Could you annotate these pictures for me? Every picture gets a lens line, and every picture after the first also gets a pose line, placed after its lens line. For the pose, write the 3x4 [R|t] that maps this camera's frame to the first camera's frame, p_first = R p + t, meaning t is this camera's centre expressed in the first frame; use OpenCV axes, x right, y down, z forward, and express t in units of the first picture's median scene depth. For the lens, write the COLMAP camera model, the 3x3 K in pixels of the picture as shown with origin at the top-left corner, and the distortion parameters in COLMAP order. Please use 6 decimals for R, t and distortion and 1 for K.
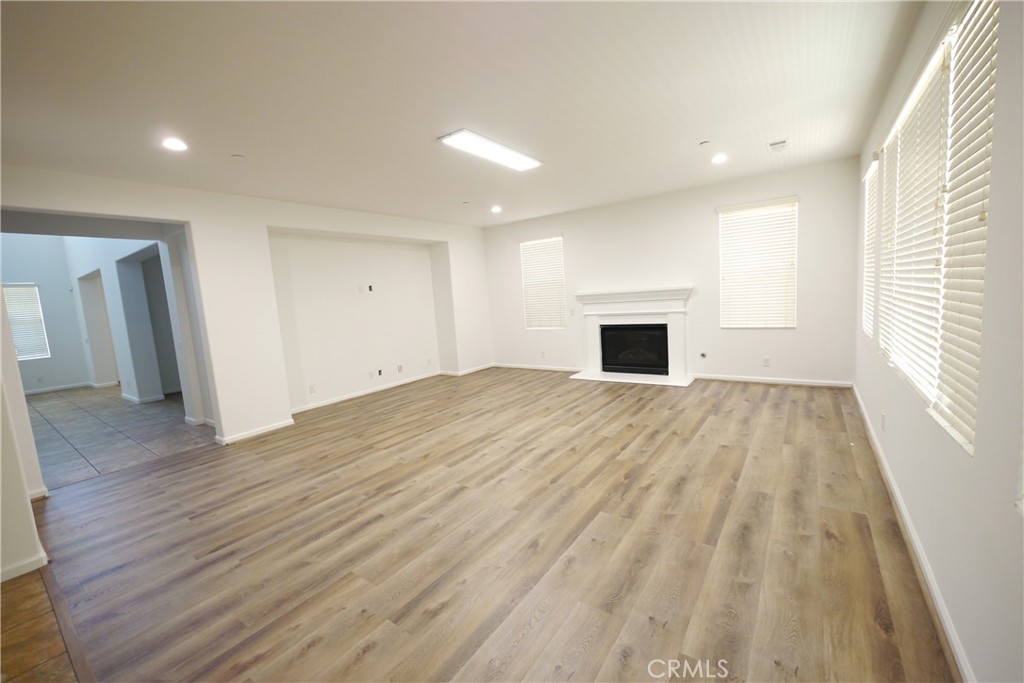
lens RADIAL K [[410.1, 0, 512.0], [0, 410.1, 341.5], [0, 0, 1]] dist [-0.000383, -0.000028]
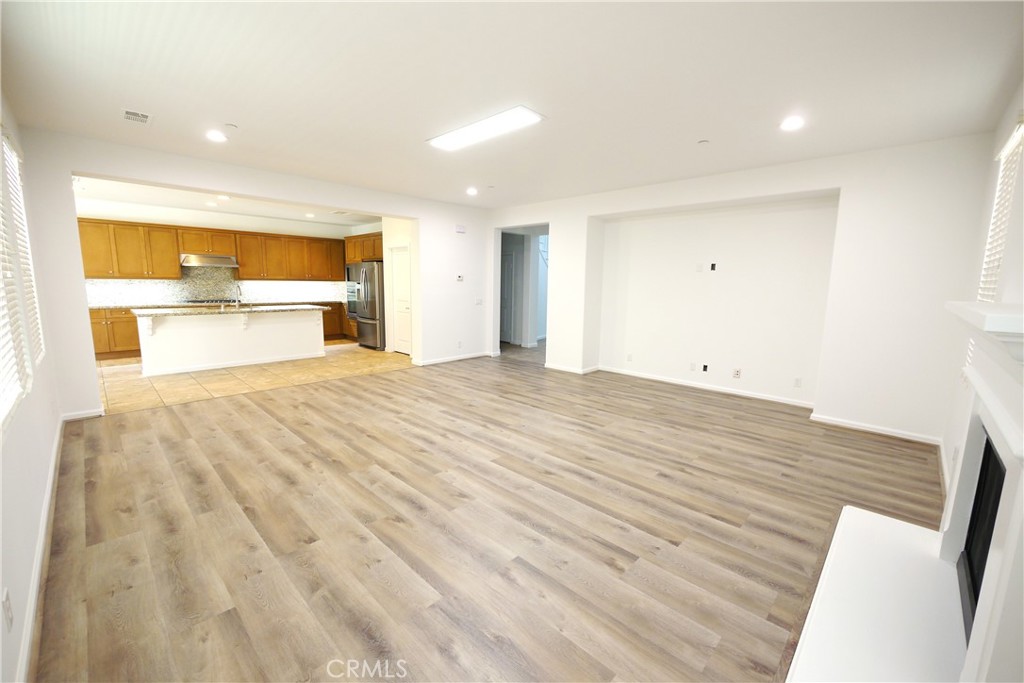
lens RADIAL K [[410.1, 0, 512.0], [0, 410.1, 341.5], [0, 0, 1]] dist [-0.000383, -0.000028]
pose [[-0.144475, 0.206059, -0.967815, 0.956799], [-0.118044, 0.967503, 0.223615, -0.210629], [0.982442, 0.146552, -0.115456, 1.242112]]
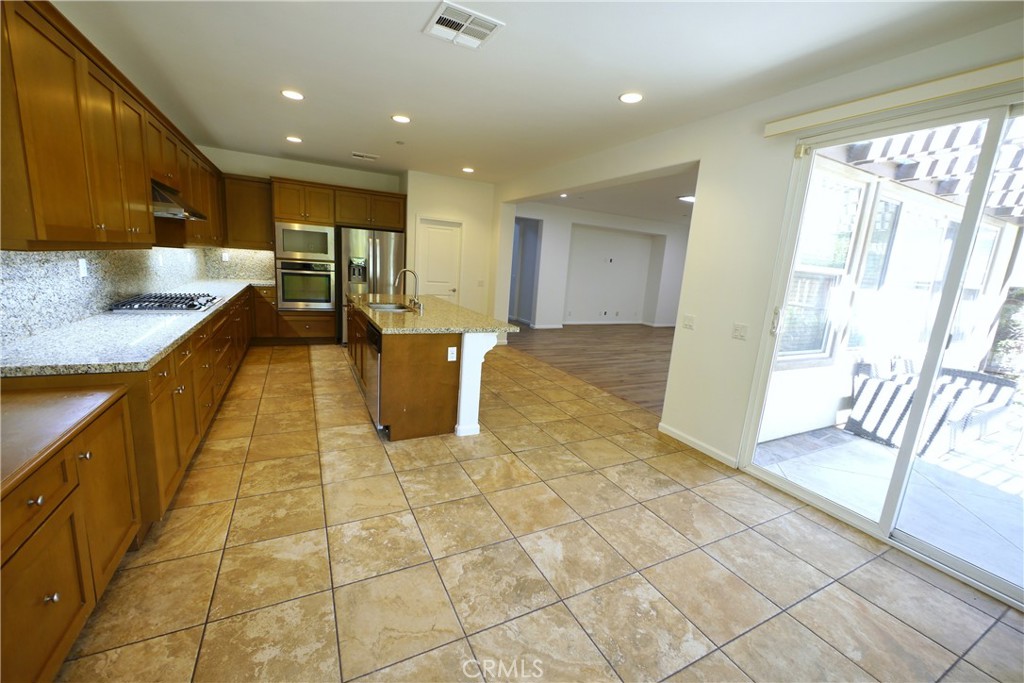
lens RADIAL K [[410.1, 0, 512.0], [0, 410.1, 341.5], [0, 0, 1]] dist [-0.000383, -0.000028]
pose [[0.884799, 0.210547, -0.415693, 0.085118], [-0.178007, 0.977163, 0.116043, 0.109811], [0.430633, -0.028679, 0.902072, -1.102324]]
